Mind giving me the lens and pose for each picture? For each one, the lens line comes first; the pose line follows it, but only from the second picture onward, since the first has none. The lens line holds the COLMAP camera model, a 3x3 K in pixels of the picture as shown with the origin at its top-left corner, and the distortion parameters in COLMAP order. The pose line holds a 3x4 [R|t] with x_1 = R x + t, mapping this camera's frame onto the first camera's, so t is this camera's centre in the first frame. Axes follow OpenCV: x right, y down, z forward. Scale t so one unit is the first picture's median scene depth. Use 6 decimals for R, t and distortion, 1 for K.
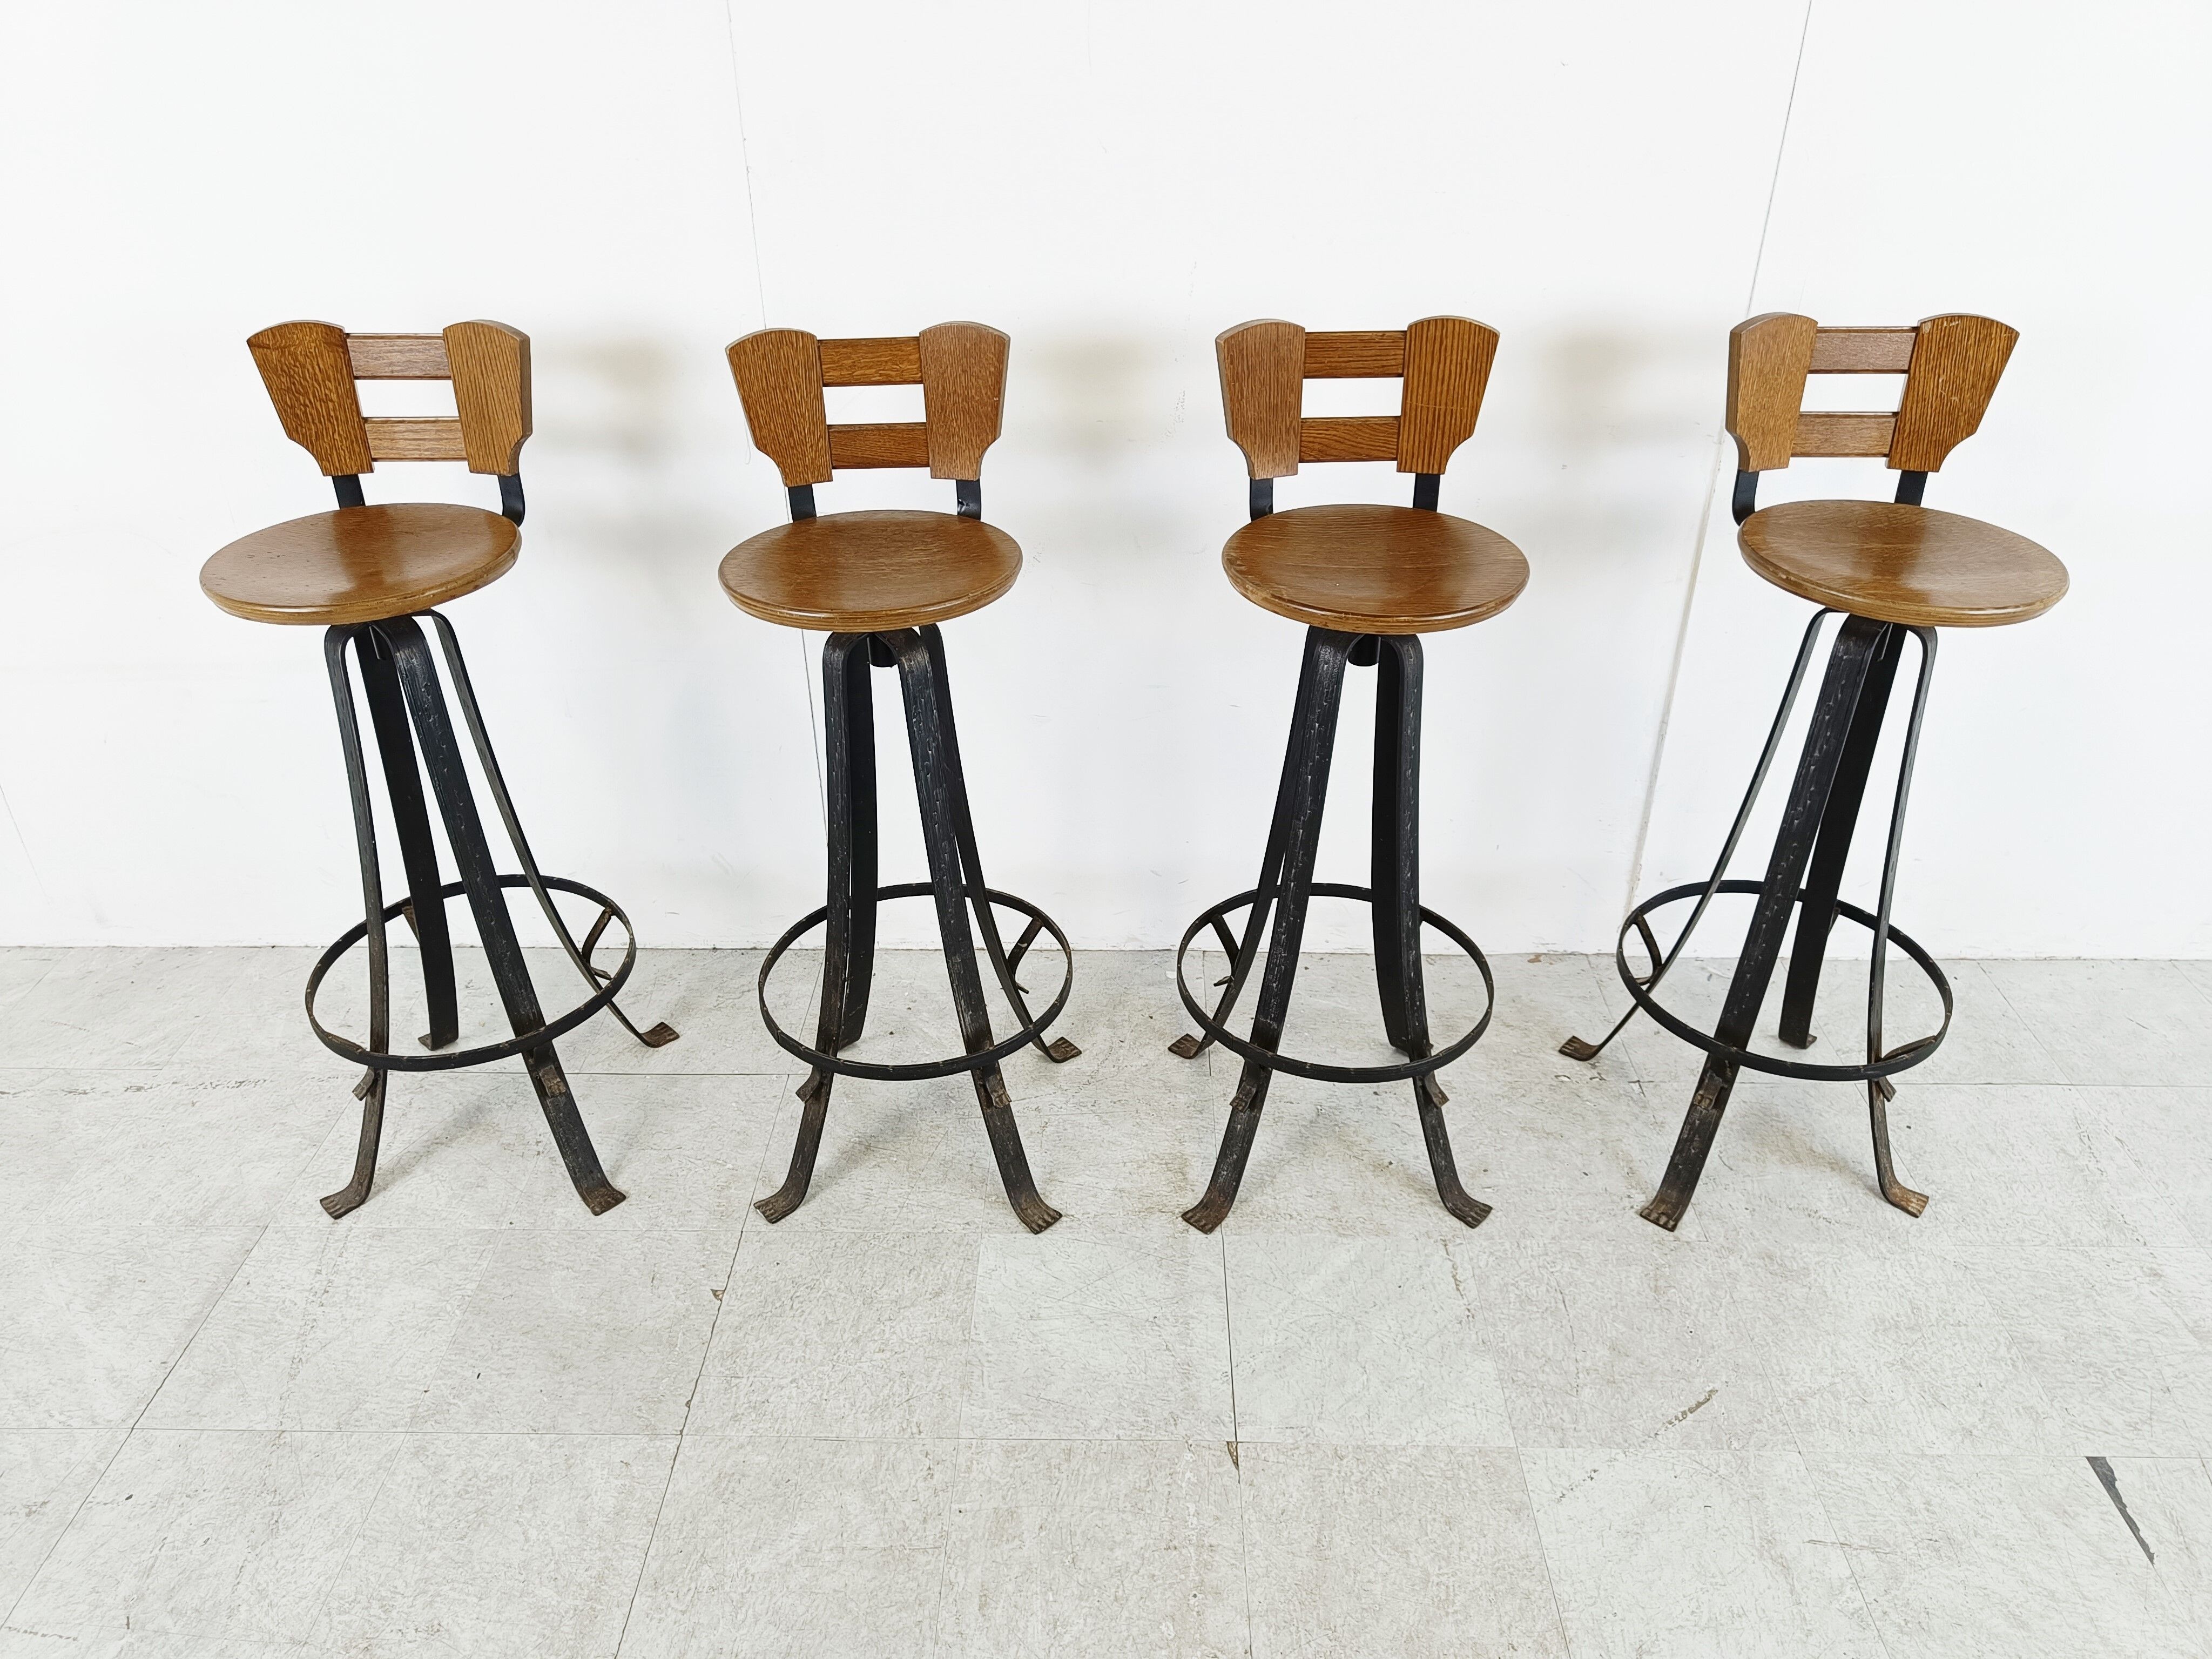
lens RADIAL K [[1541.4, 0, 1100.0], [0, 1541.4, 821.2], [0, 0, 1]] dist [0.009087, -0.001198]
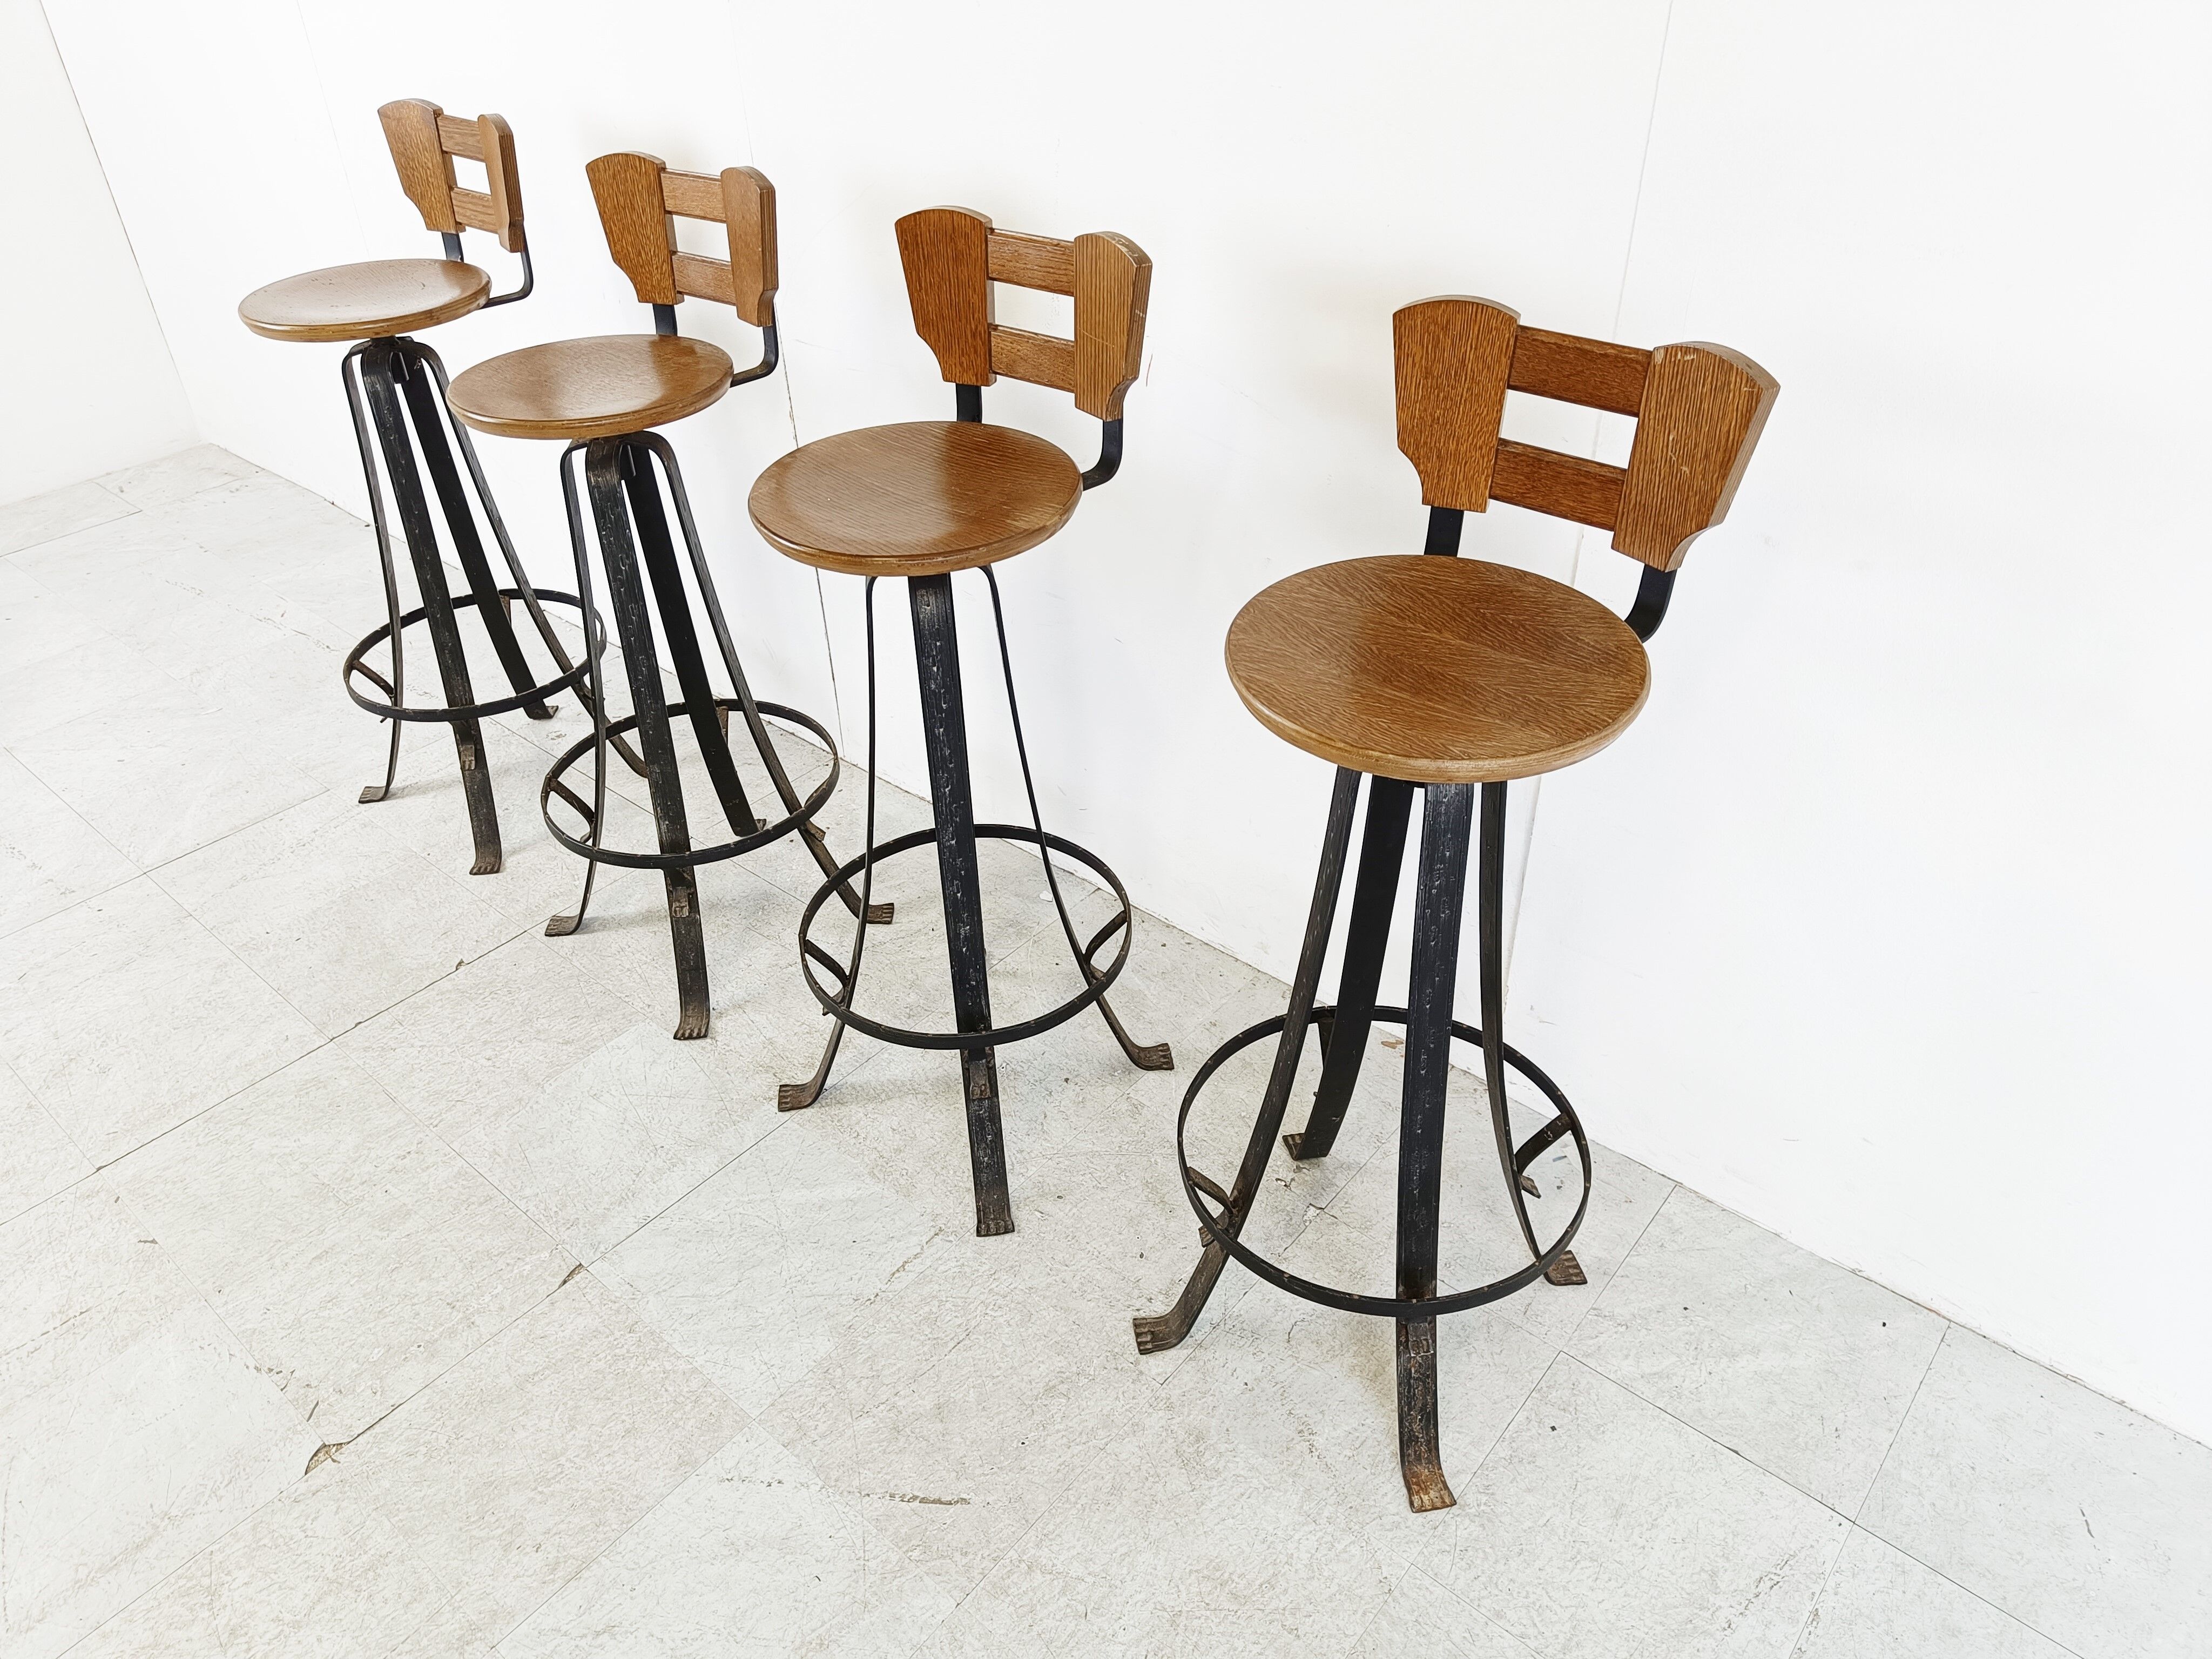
lens RADIAL K [[1541.4, 0, 1090.9], [0, 1541.4, 818.7], [0, 0, 1]] dist [0.009087, -0.001198]
pose [[0.768419, 0.351000, -0.535099, 0.773252], [-0.301795, 0.936101, 0.180652, -0.173995], [0.564315, 0.022674, 0.825248, 0.298500]]
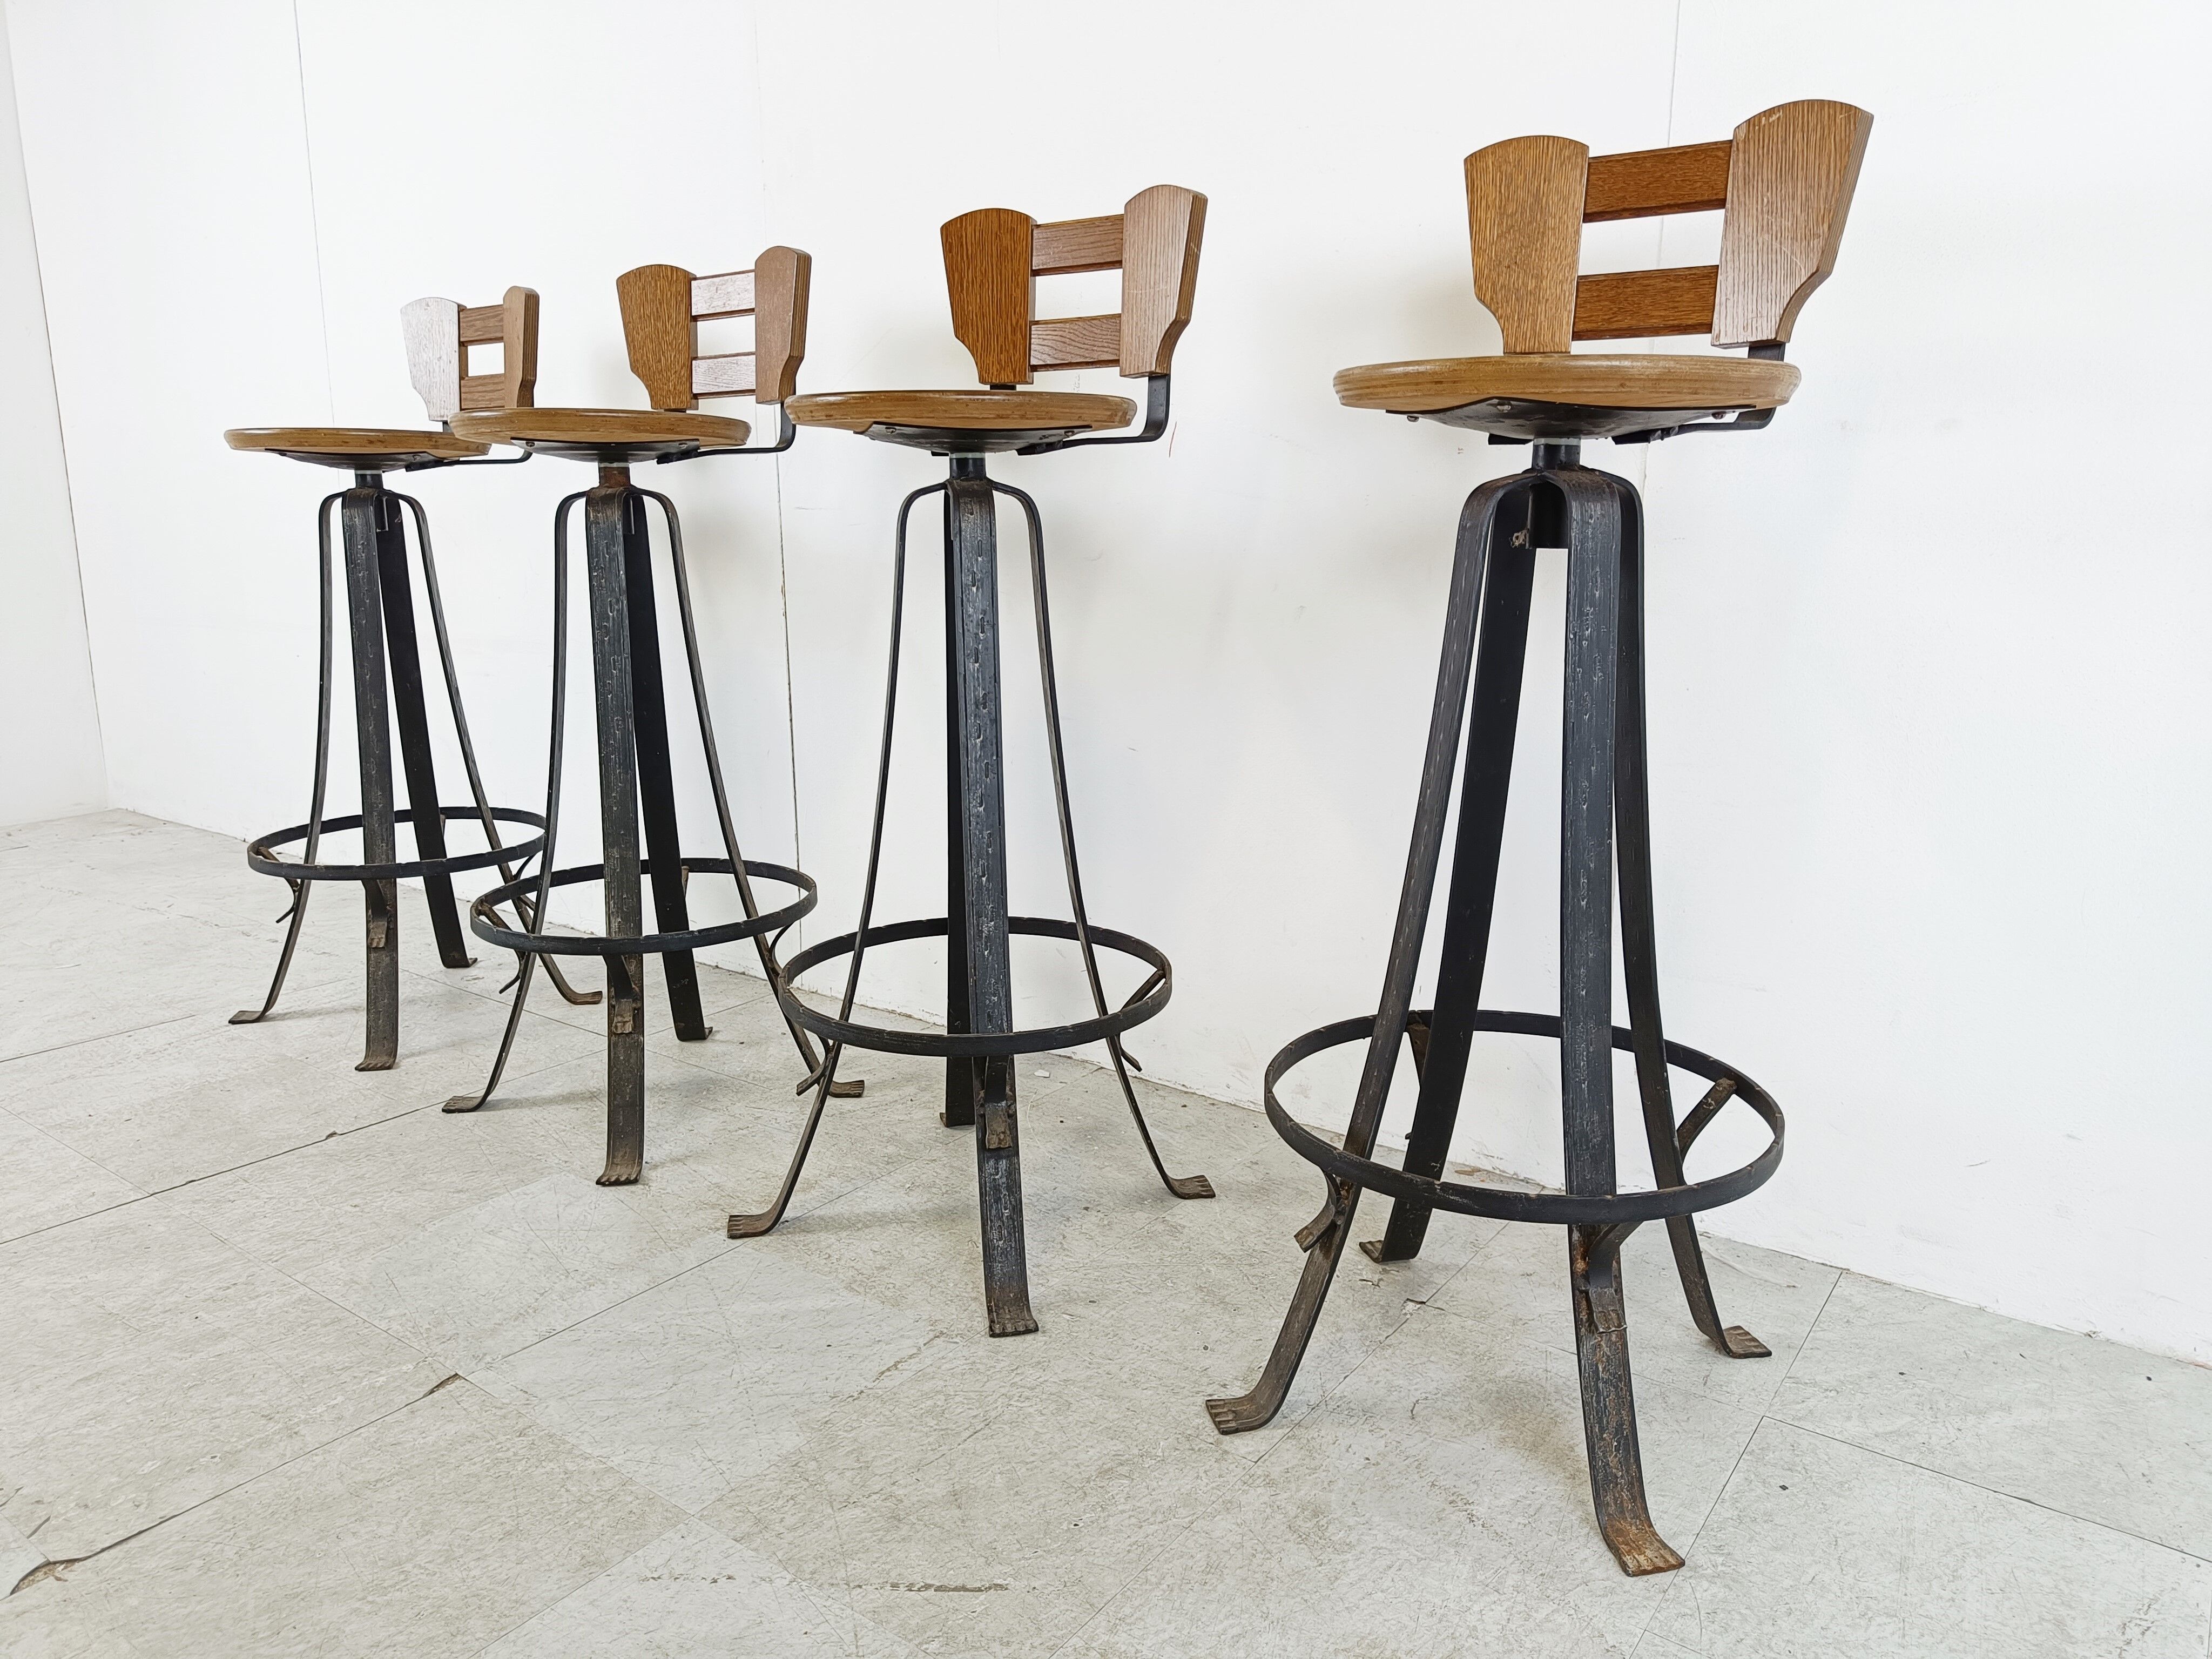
lens RADIAL K [[1541.4, 0, 1113.9], [0, 1541.4, 828.1], [0, 0, 1]] dist [0.009087, -0.001198]
pose [[0.814839, 0.124286, -0.566208, 0.731923], [-0.299596, 0.926475, -0.227787, 0.211284], [0.496266, 0.355243, 0.792163, 0.418947]]
